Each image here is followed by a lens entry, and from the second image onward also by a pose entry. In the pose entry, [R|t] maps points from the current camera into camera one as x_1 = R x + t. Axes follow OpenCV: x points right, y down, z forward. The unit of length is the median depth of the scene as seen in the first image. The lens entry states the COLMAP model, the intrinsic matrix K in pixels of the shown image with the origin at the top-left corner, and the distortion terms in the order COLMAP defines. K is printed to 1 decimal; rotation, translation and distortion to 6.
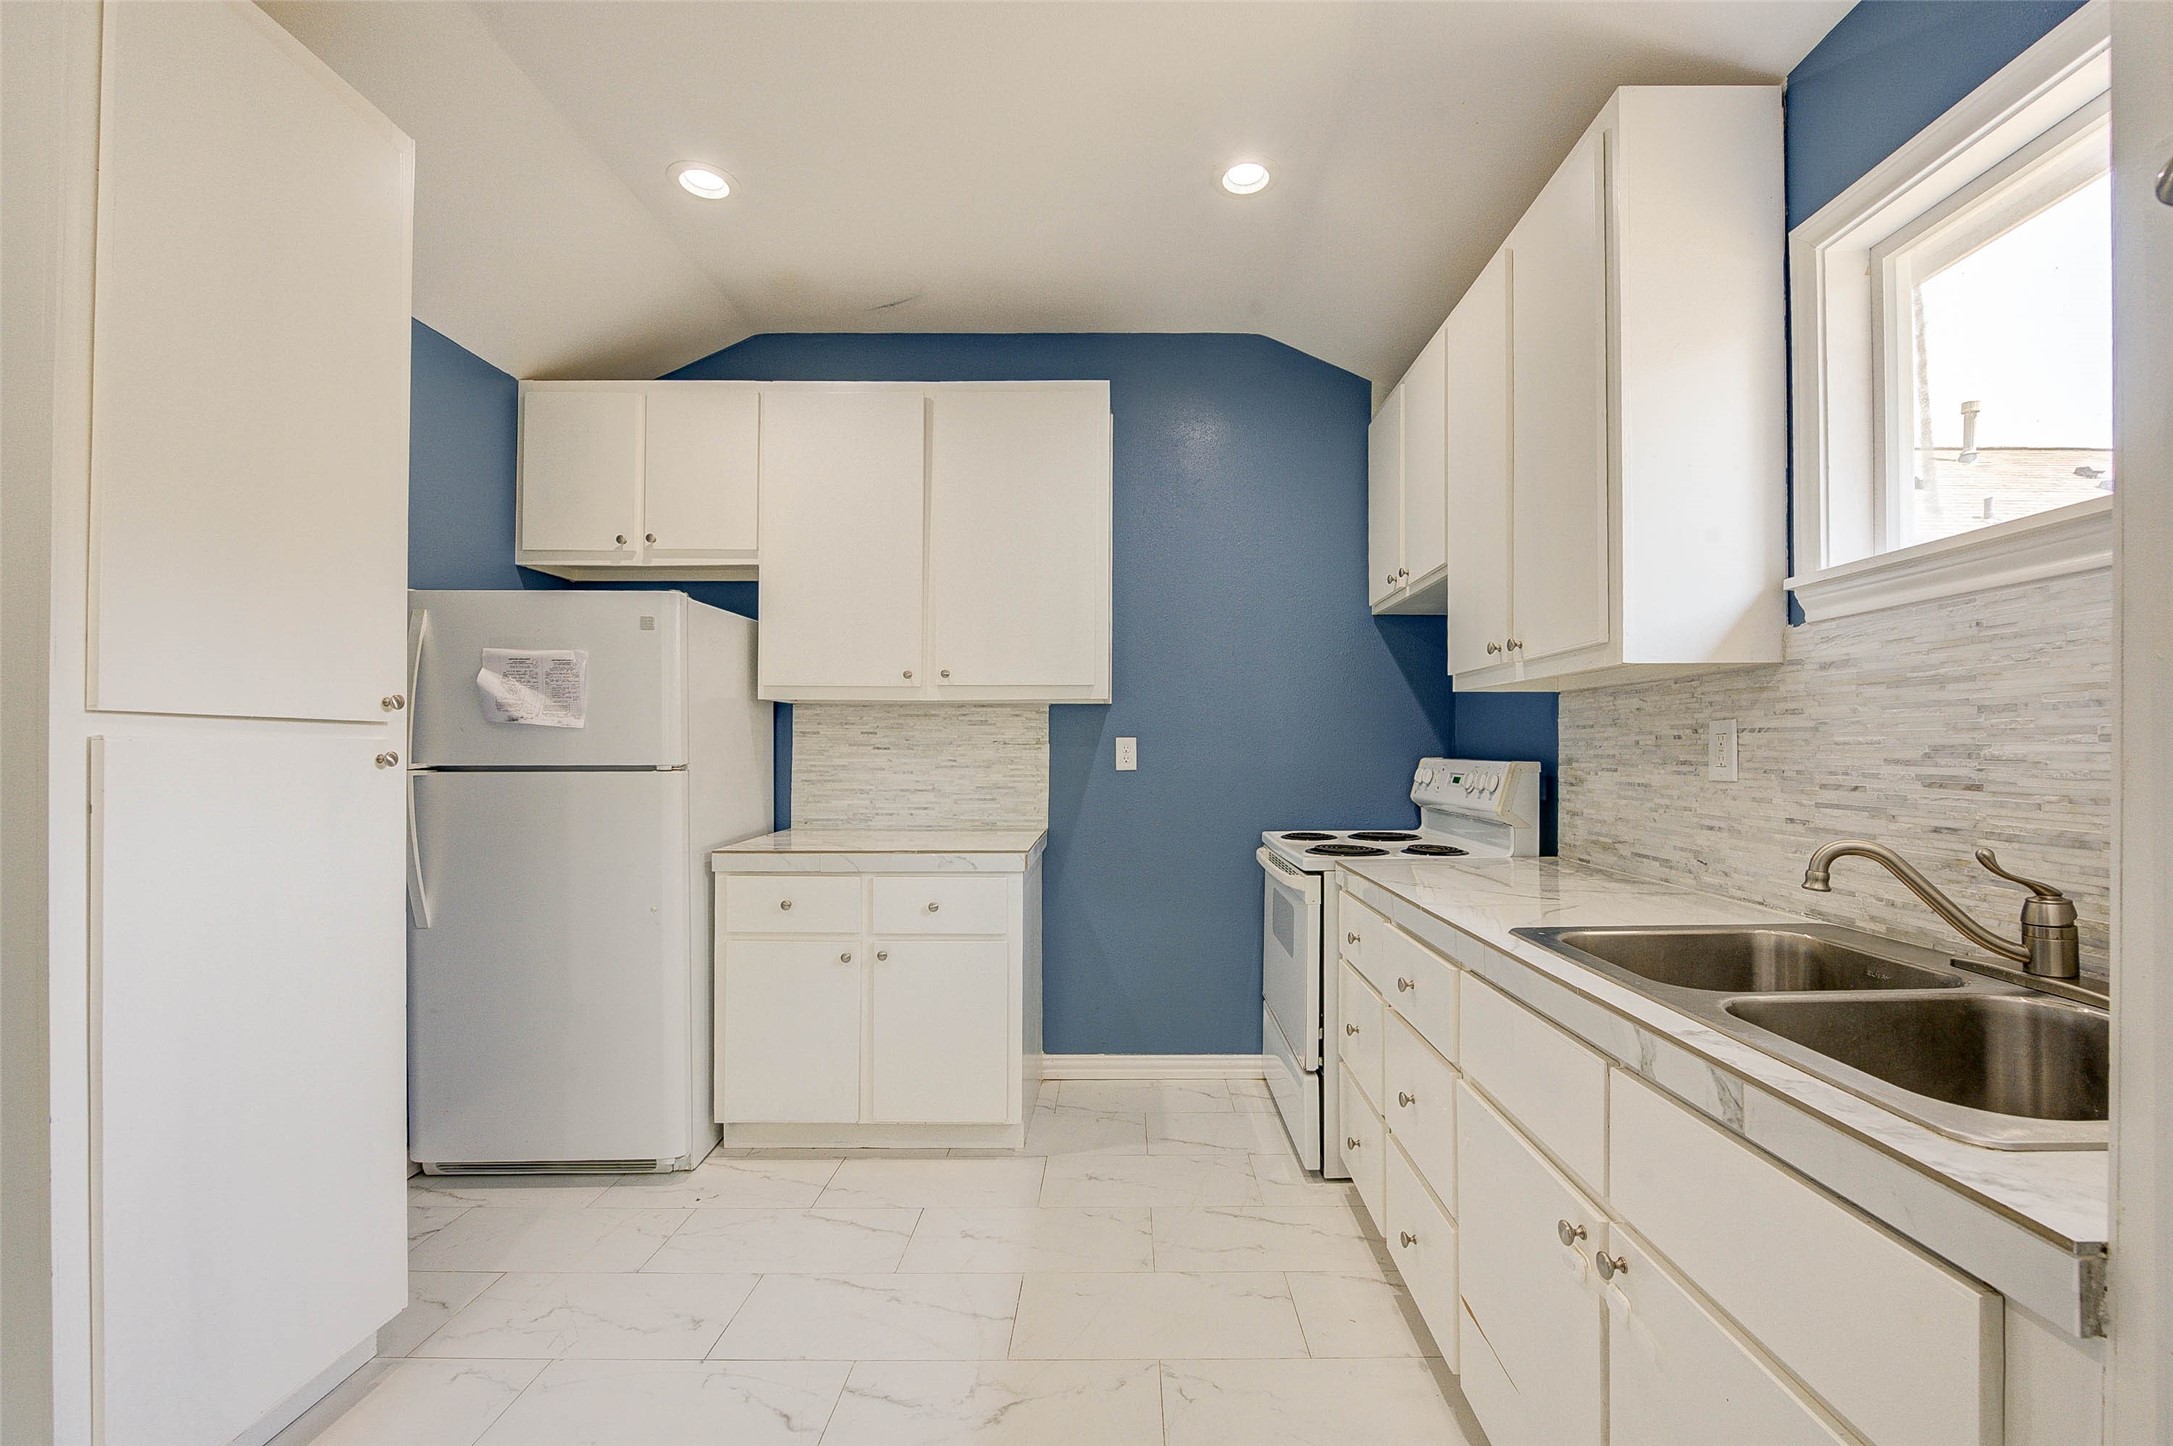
lens RADIAL K [[898.7, 0, 1135.9], [0, 898.7, 759.2], [0, 0, 1]] dist [-0.011432, -0.000463]
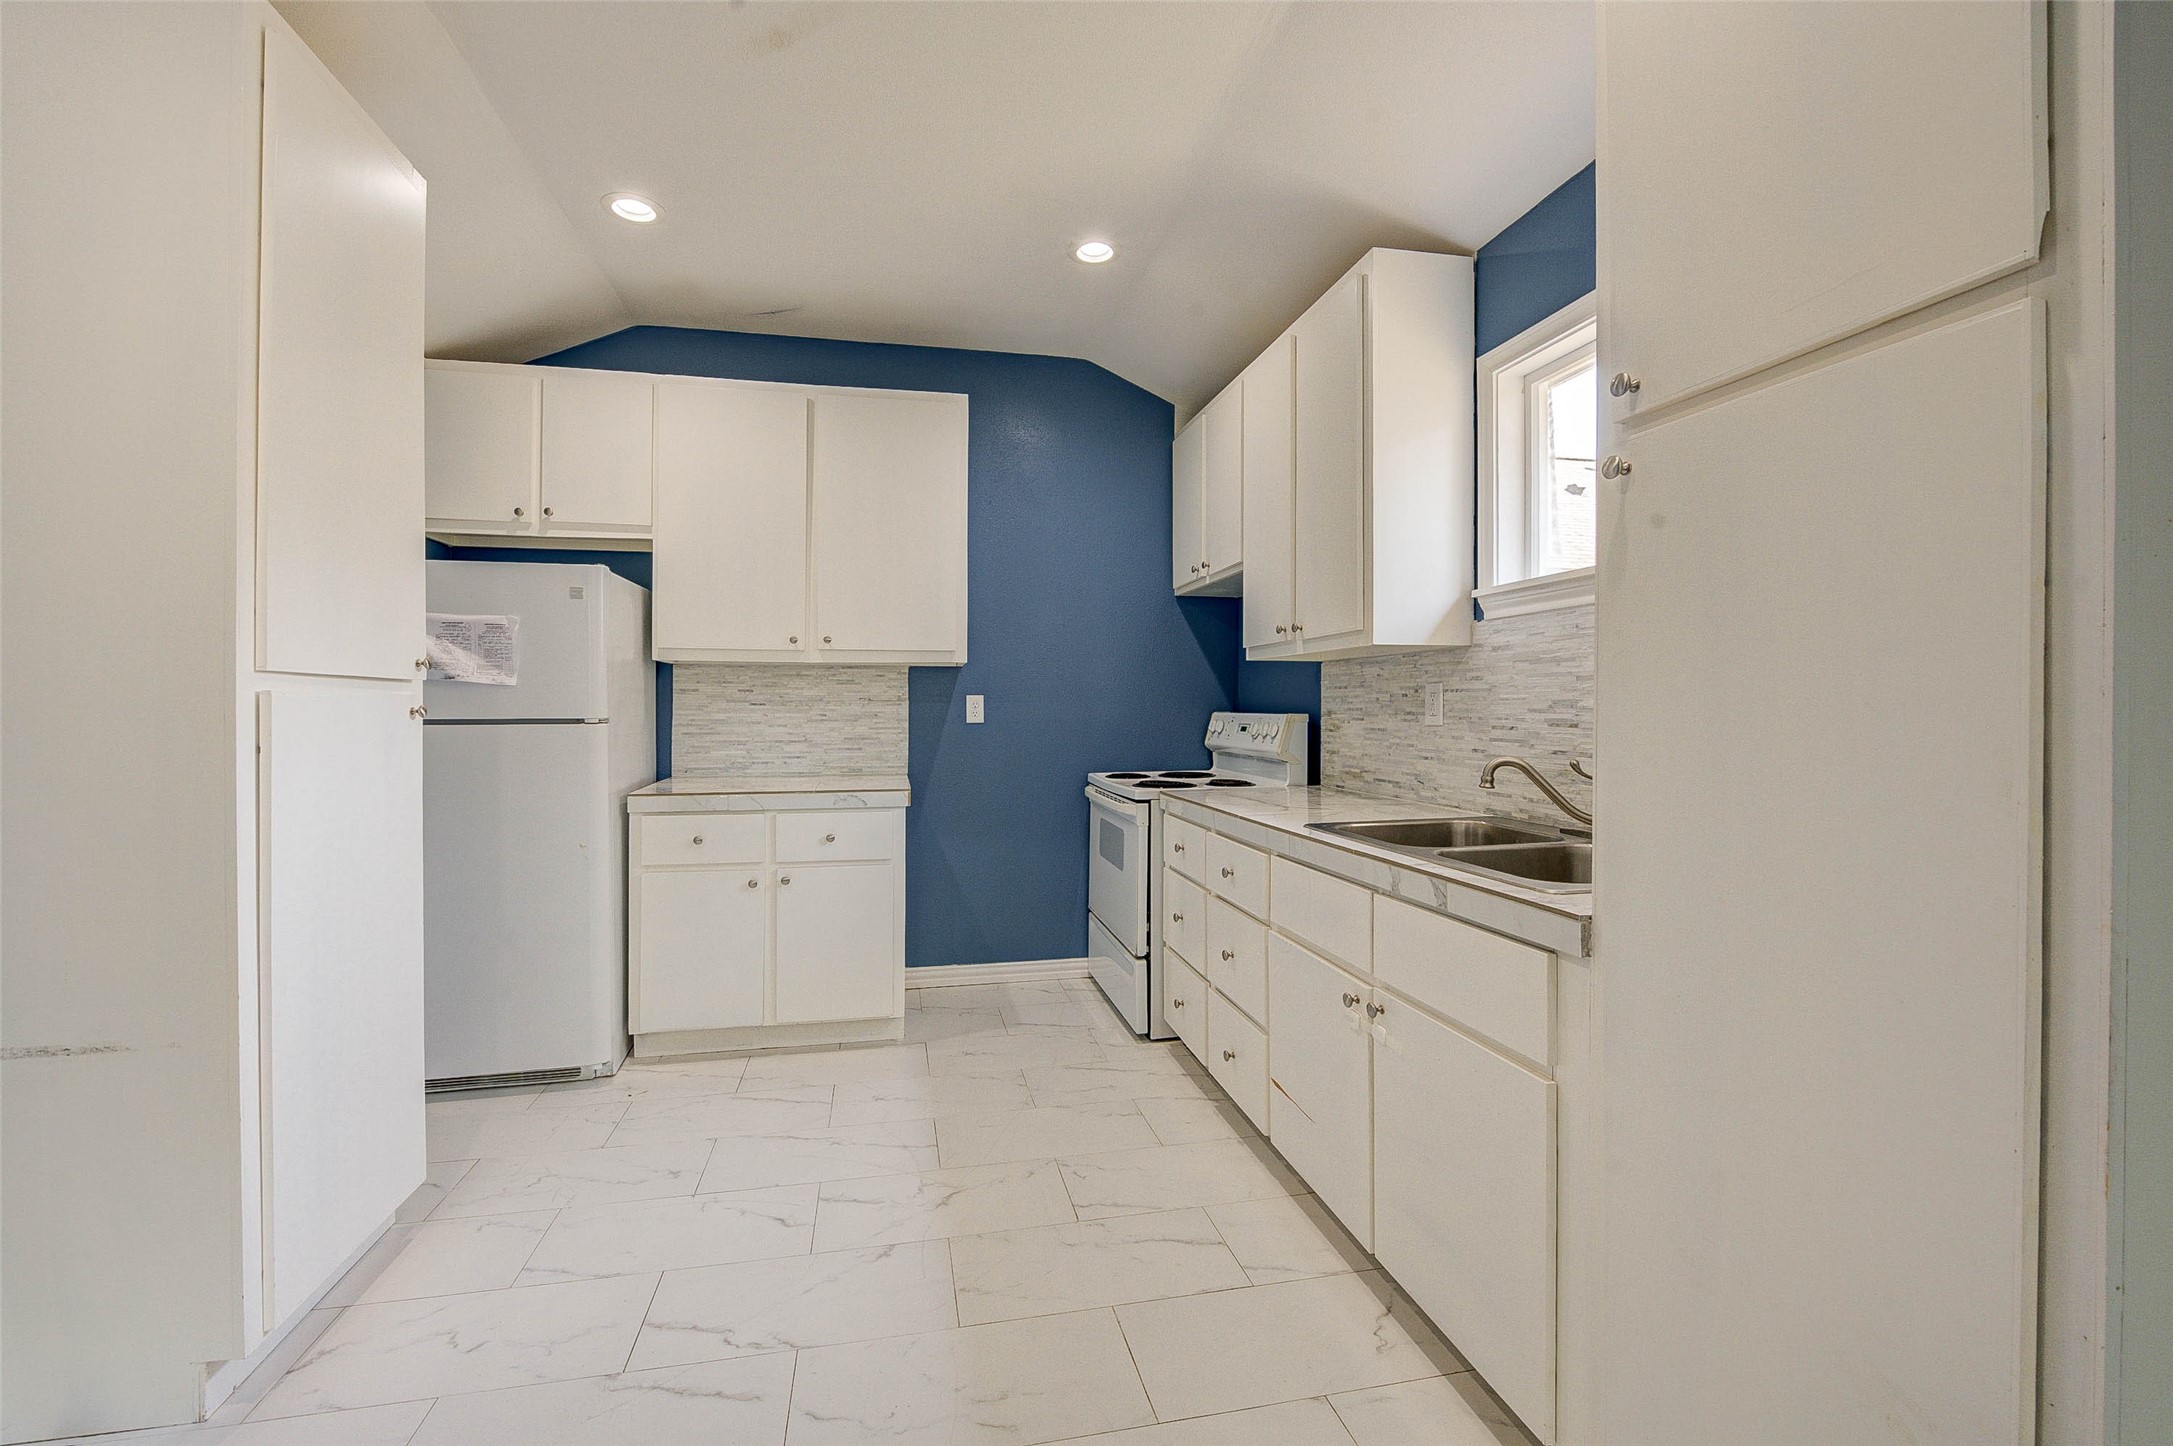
lens RADIAL K [[873.4, 0, 1078.5], [0, 873.4, 731.9], [0, 0, 1]] dist [-0.007058, -0.000744]
pose [[0.980545, -0.006186, 0.196198, -0.138871], [0.002900, 0.999851, 0.017032, 0.006613], [-0.196274, -0.016132, 0.980416, -0.204056]]
